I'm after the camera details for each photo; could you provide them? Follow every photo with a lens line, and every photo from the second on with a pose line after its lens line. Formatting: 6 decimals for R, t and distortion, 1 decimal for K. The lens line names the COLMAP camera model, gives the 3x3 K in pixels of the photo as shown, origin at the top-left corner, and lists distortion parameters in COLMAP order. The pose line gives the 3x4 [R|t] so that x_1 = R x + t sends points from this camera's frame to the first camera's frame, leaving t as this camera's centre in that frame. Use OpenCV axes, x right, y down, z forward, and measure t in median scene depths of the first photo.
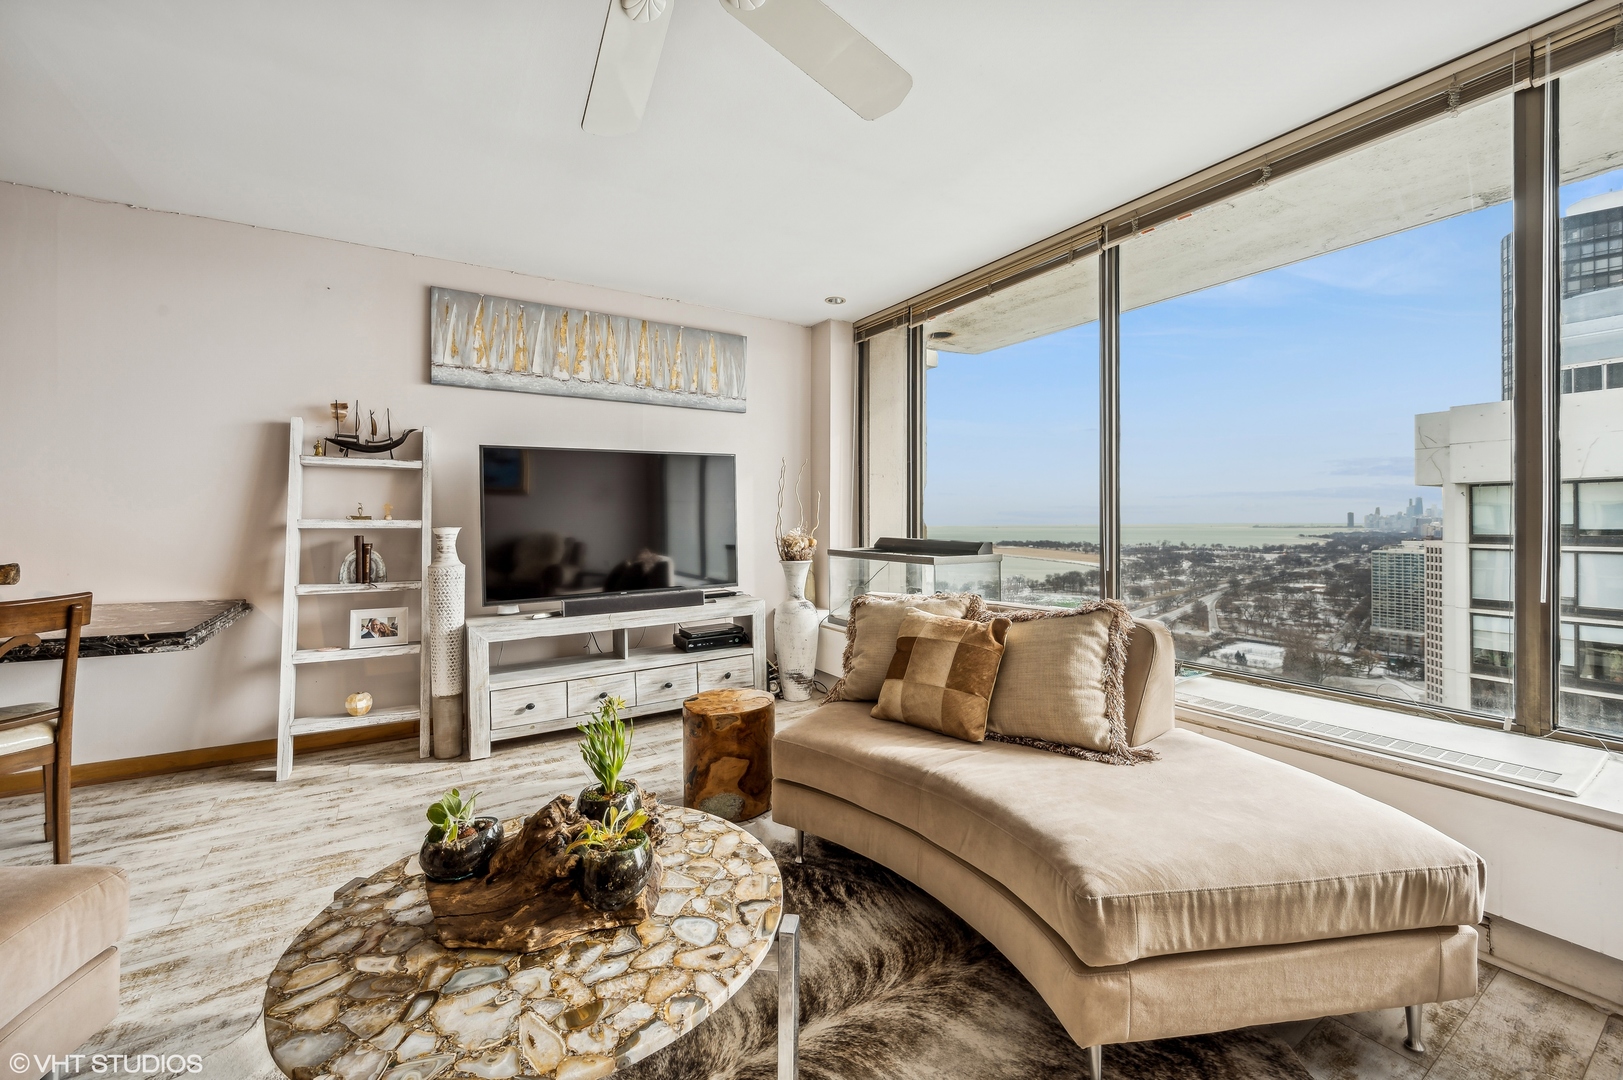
lens RADIAL K [[649.3, 0, 811.6], [0, 649.3, 520.8], [0, 0, 1]] dist [-0.000610, -0.000312]
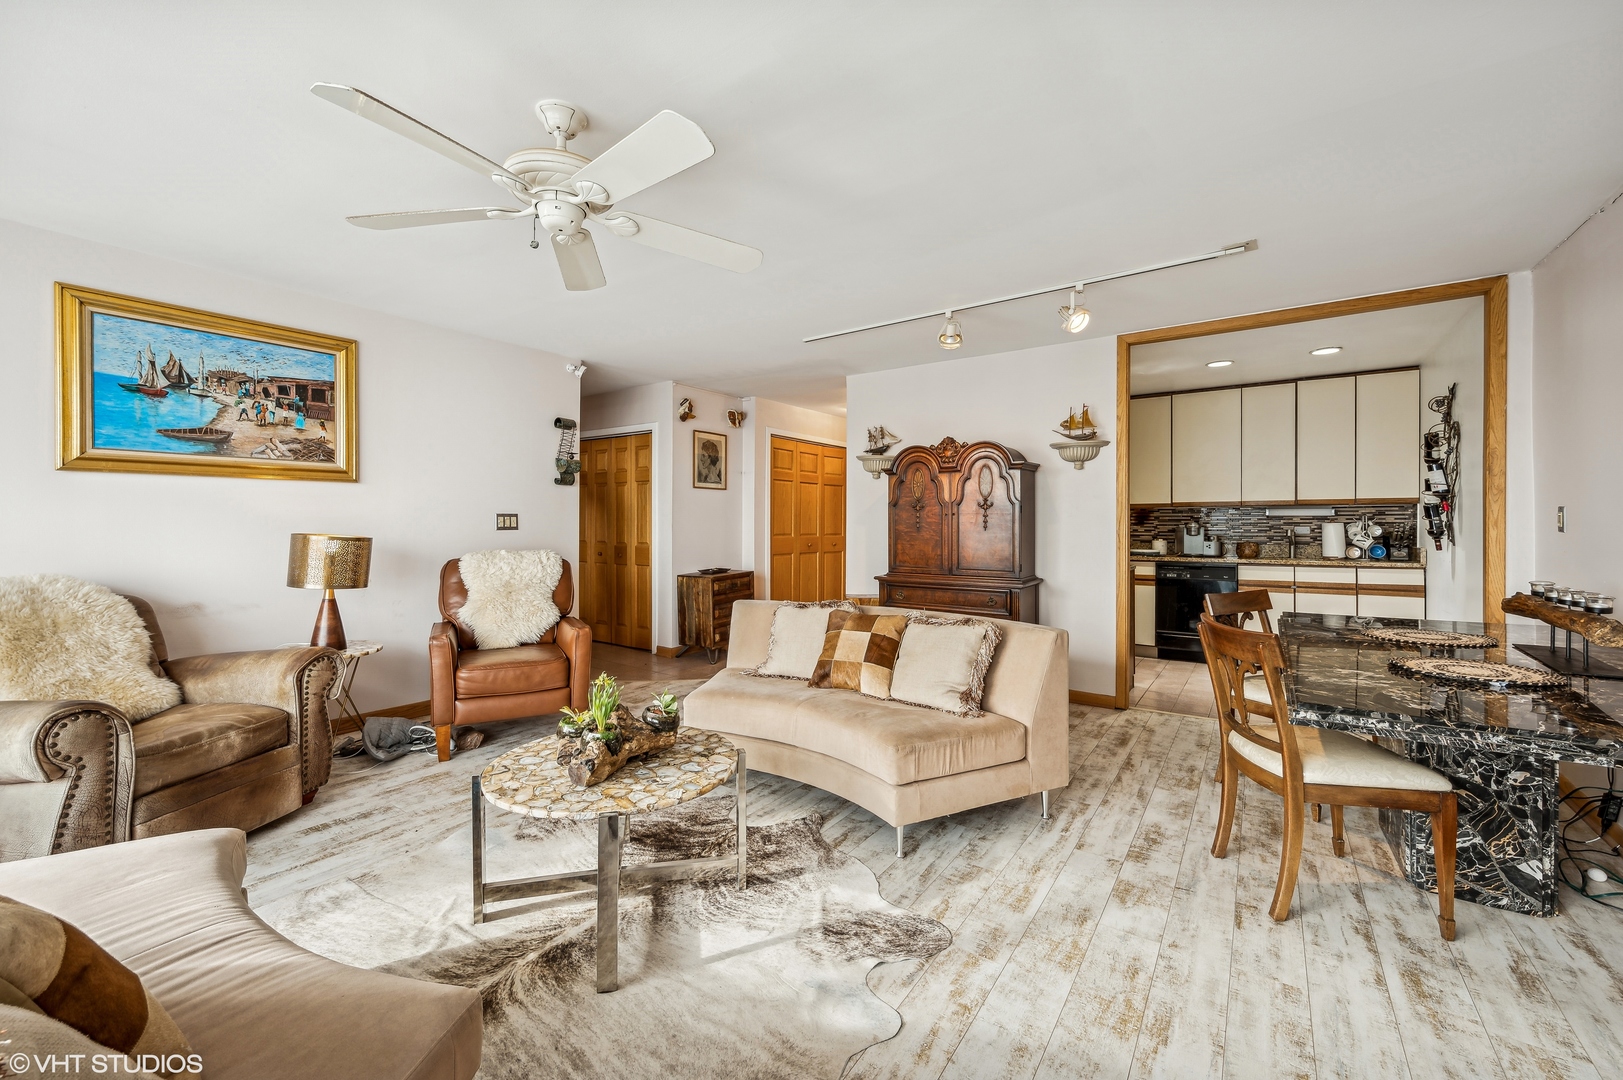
lens RADIAL K [[635.7, 0, 819.3], [0, 635.7, 522.3], [0, 0, 1]] dist [-0.001951, -0.000068]
pose [[-0.919734, -0.000697, -0.392541, -0.068735], [-0.000061, 0.999999, -0.001632, -0.033703], [0.392542, -0.001477, -0.919733, 0.965977]]
